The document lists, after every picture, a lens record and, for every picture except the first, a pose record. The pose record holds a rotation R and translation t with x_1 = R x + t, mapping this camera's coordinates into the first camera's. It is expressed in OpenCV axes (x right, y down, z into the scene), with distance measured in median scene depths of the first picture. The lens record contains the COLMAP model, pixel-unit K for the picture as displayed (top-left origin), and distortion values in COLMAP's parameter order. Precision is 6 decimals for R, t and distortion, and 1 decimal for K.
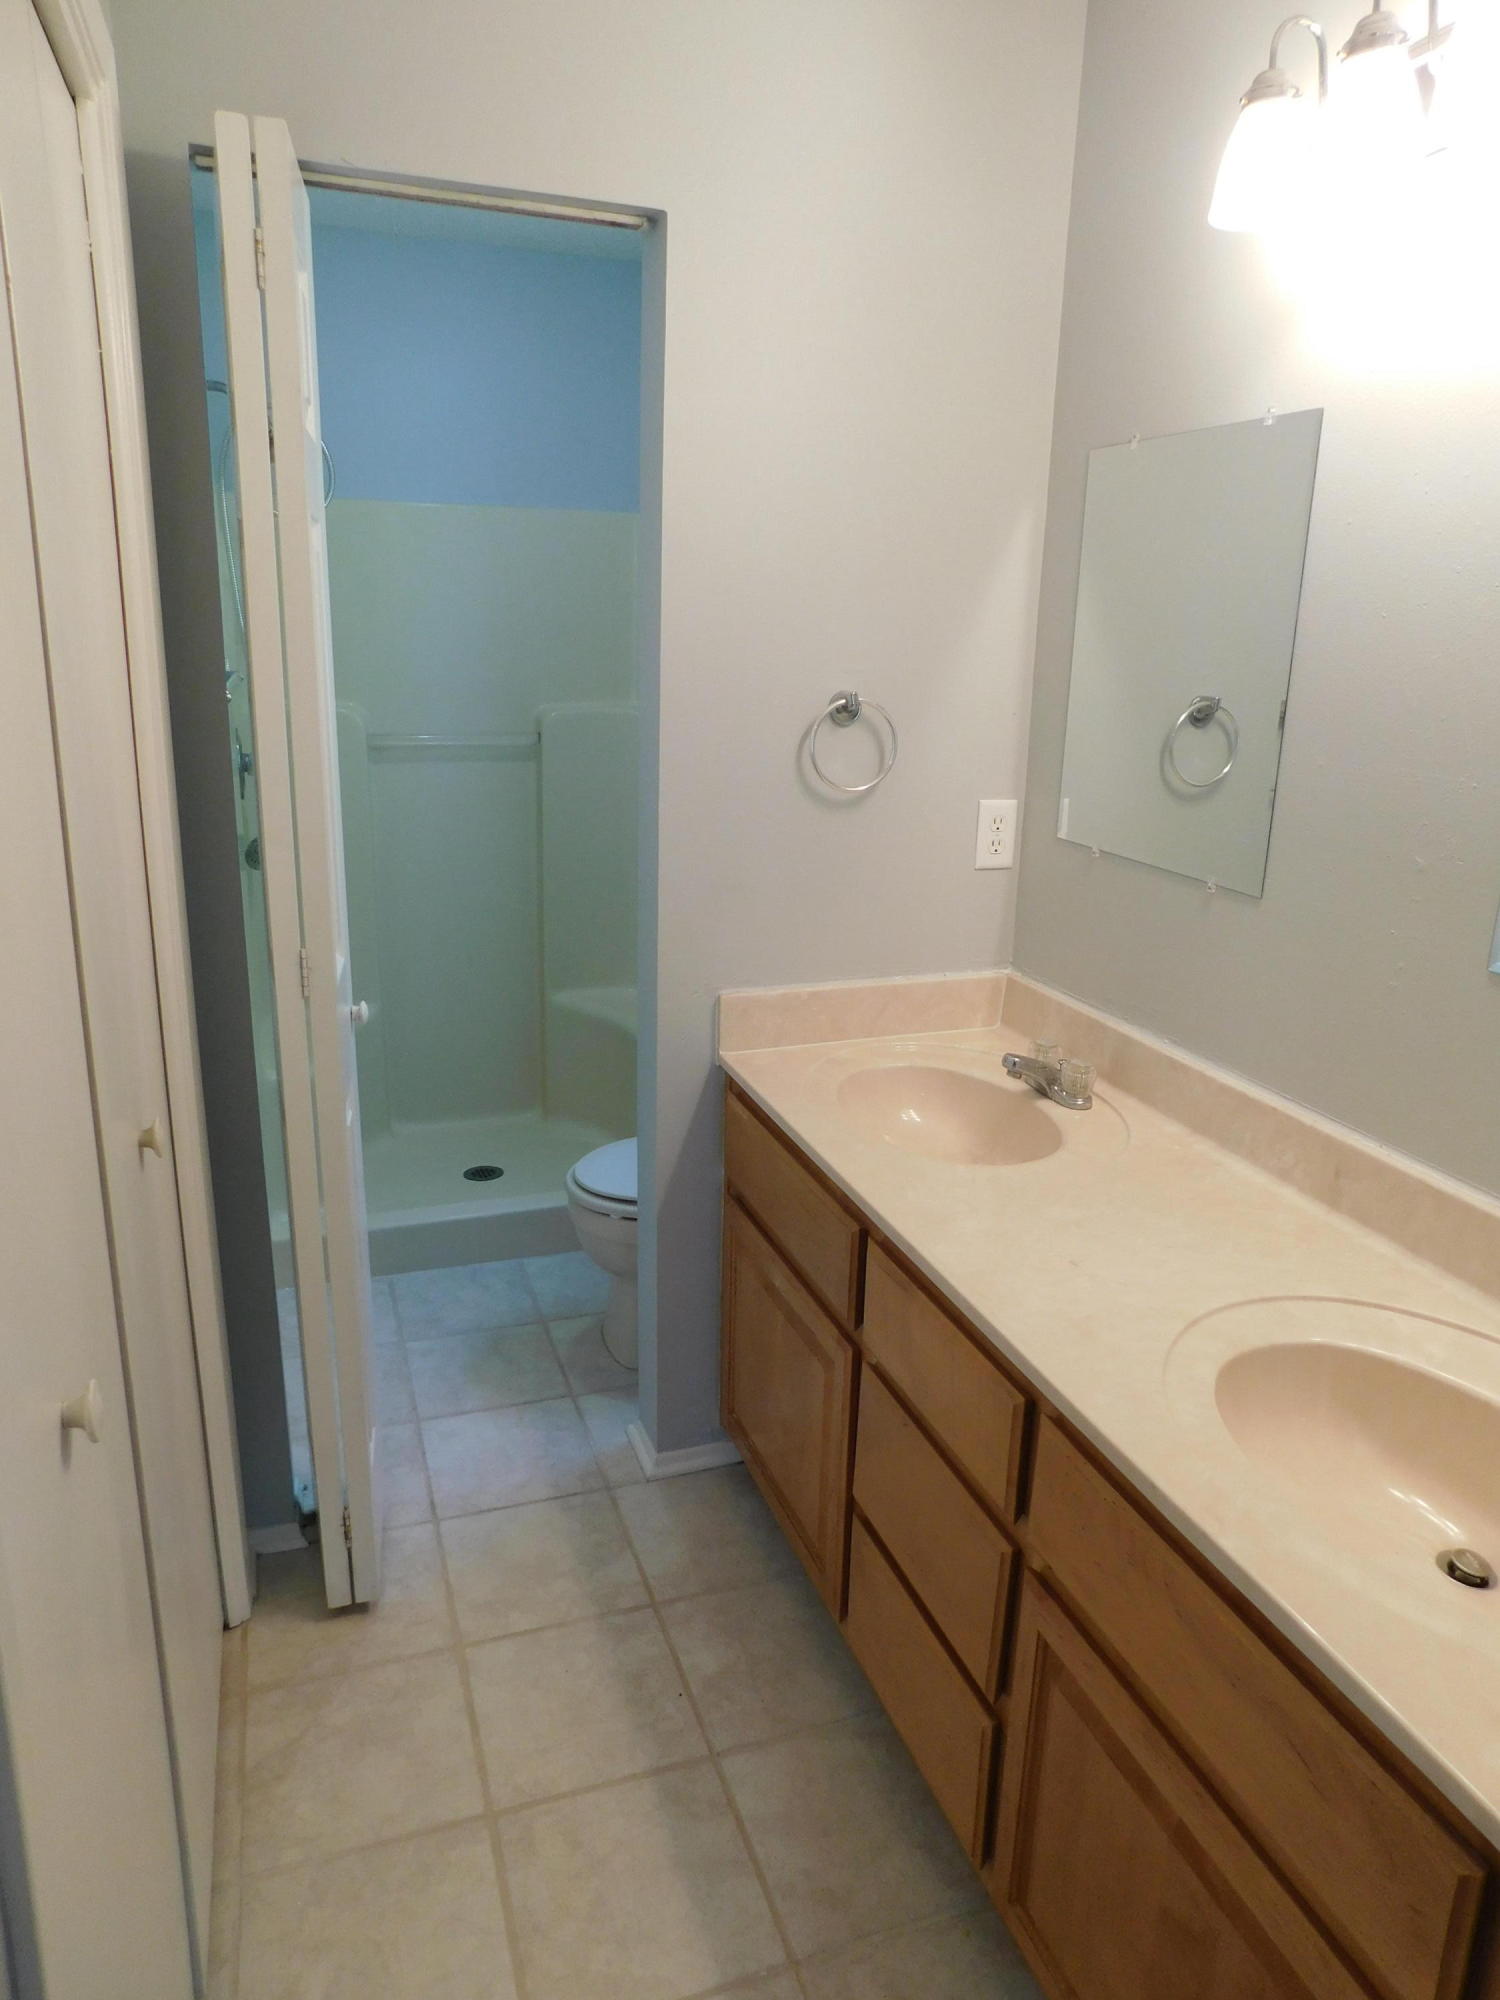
lens RADIAL K [[1318.3, 0, 750.0], [0, 1318.3, 1000.0], [0, 0, 1]] dist [-0.073805, 0.065288]
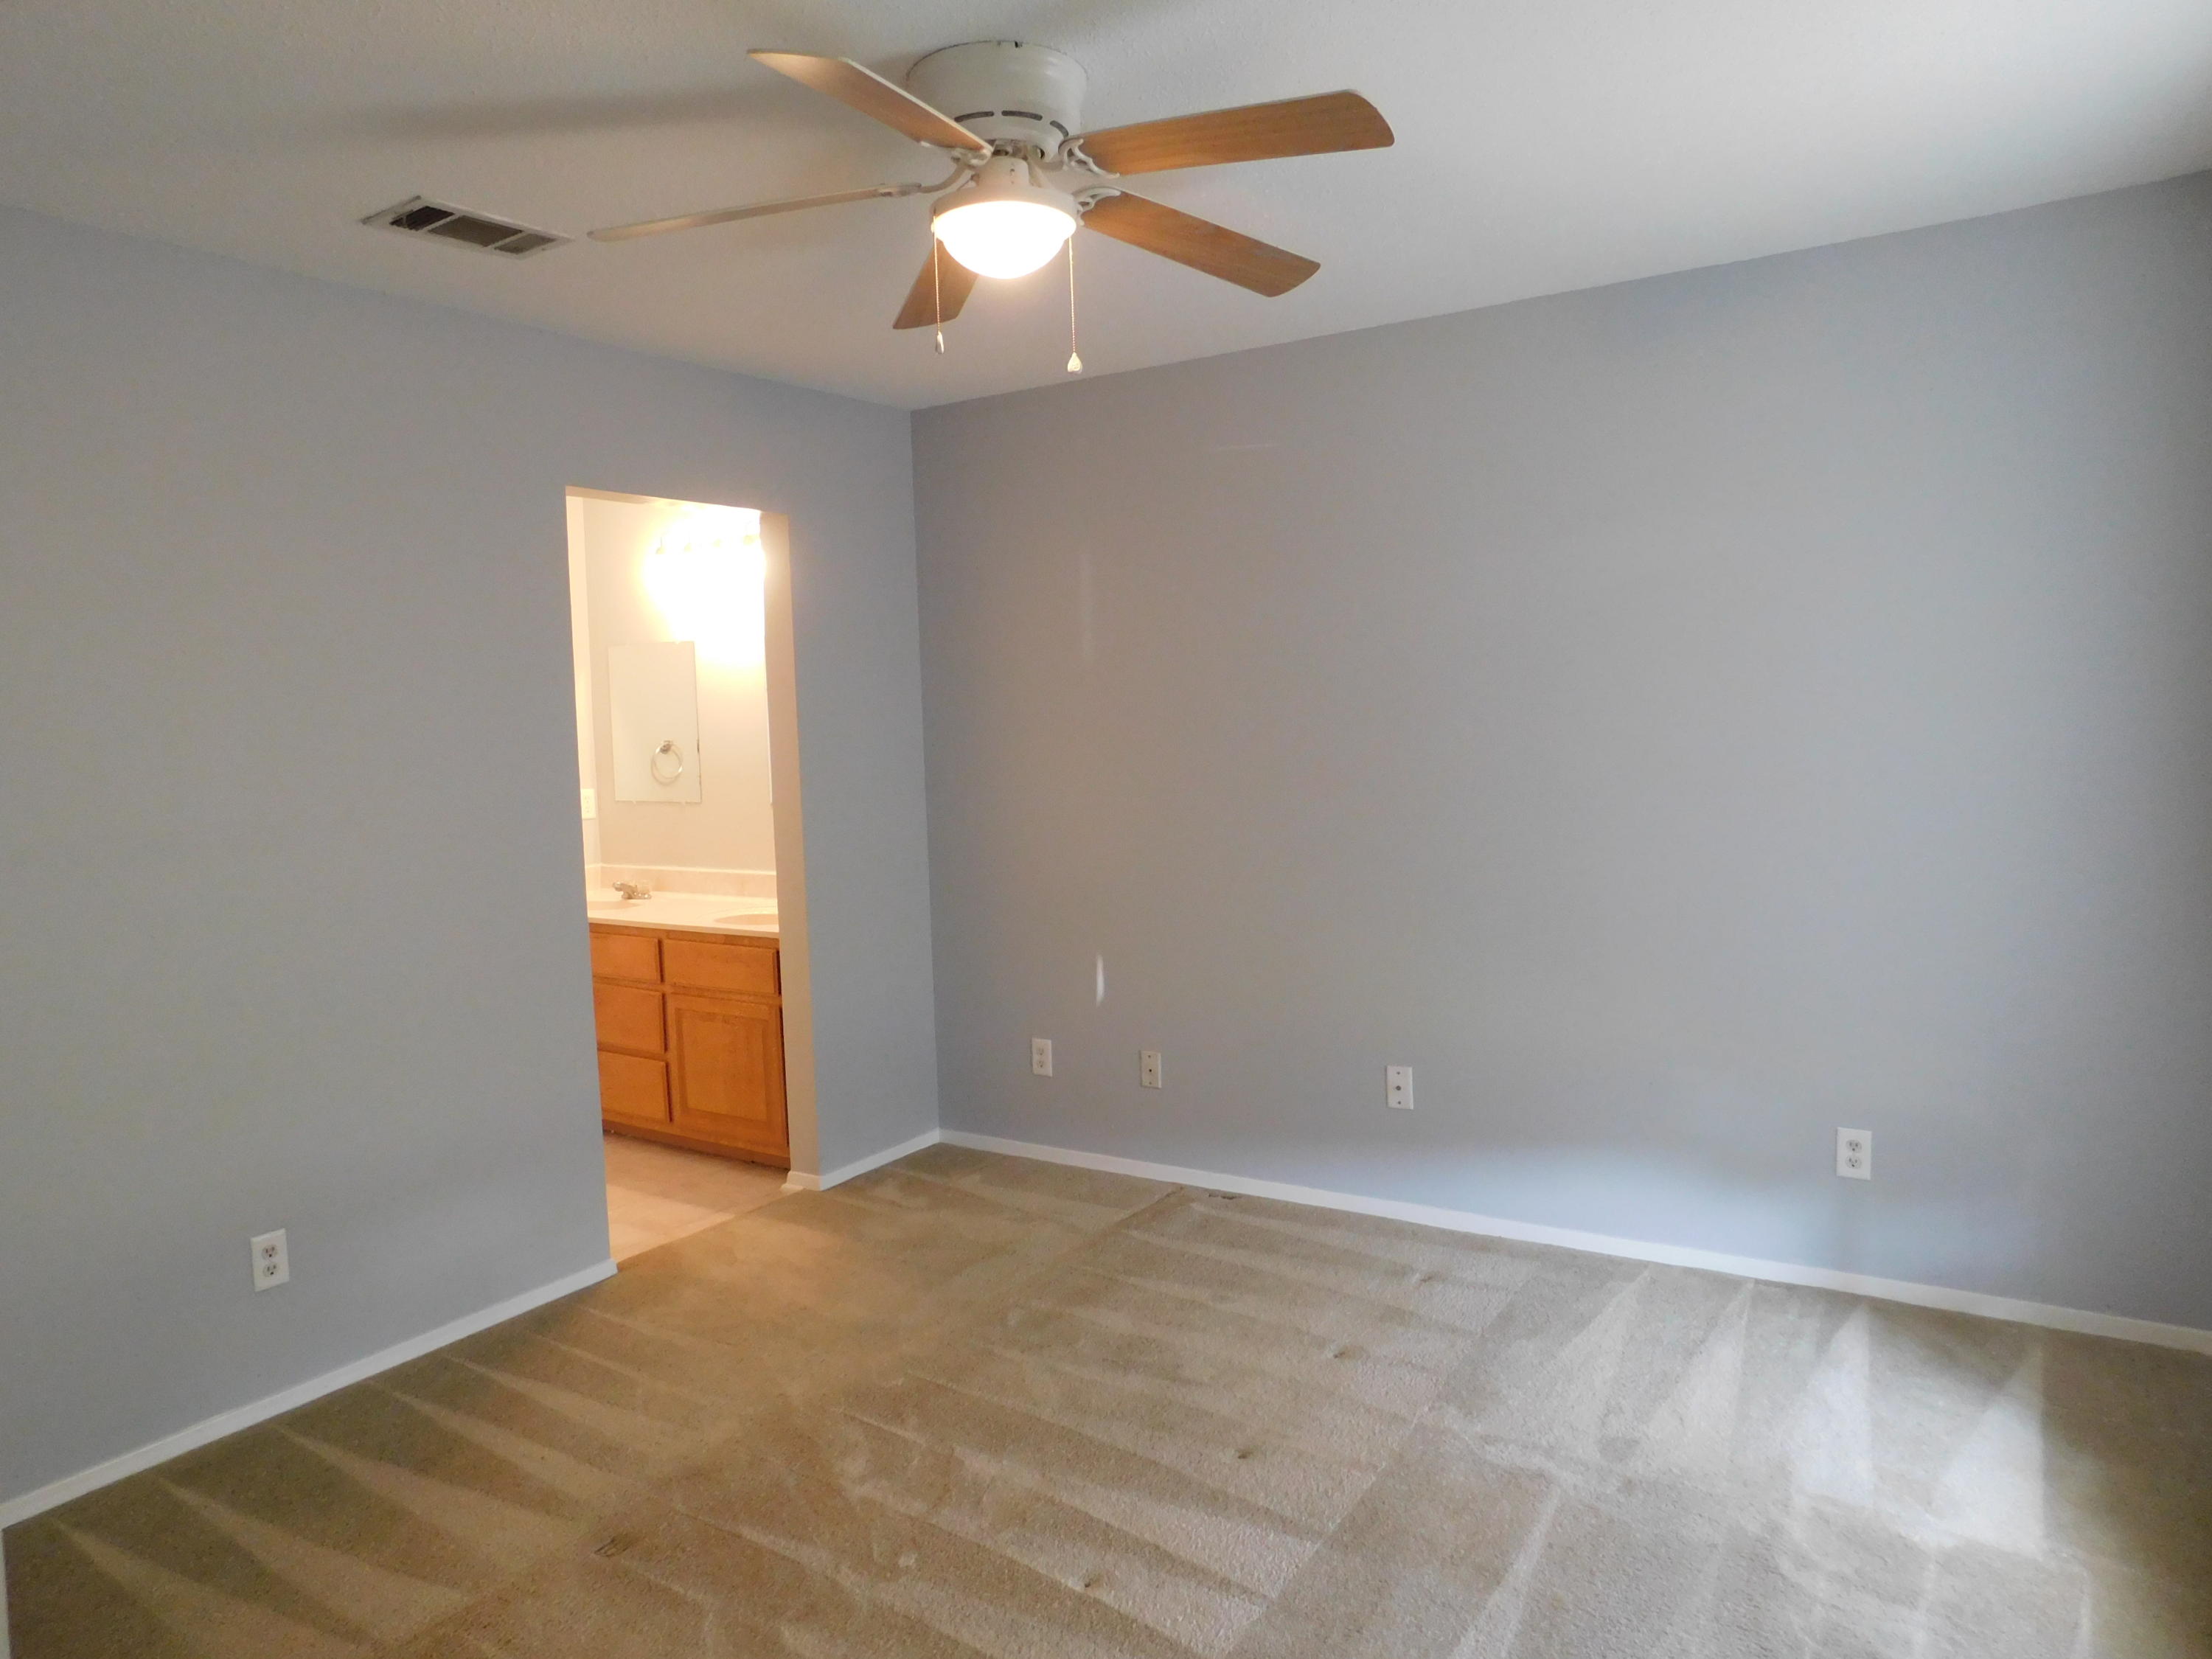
lens RADIAL K [[1458.0, 0, 1109.6], [0, 1458.0, 835.5], [0, 0, 1]] dist [-0.073805, 0.065288]
pose [[0.794132, -0.095235, 0.600237, -0.681174], [0.217705, 0.966681, -0.134654, 0.520438], [-0.567414, 0.237607, 0.788406, -1.675308]]
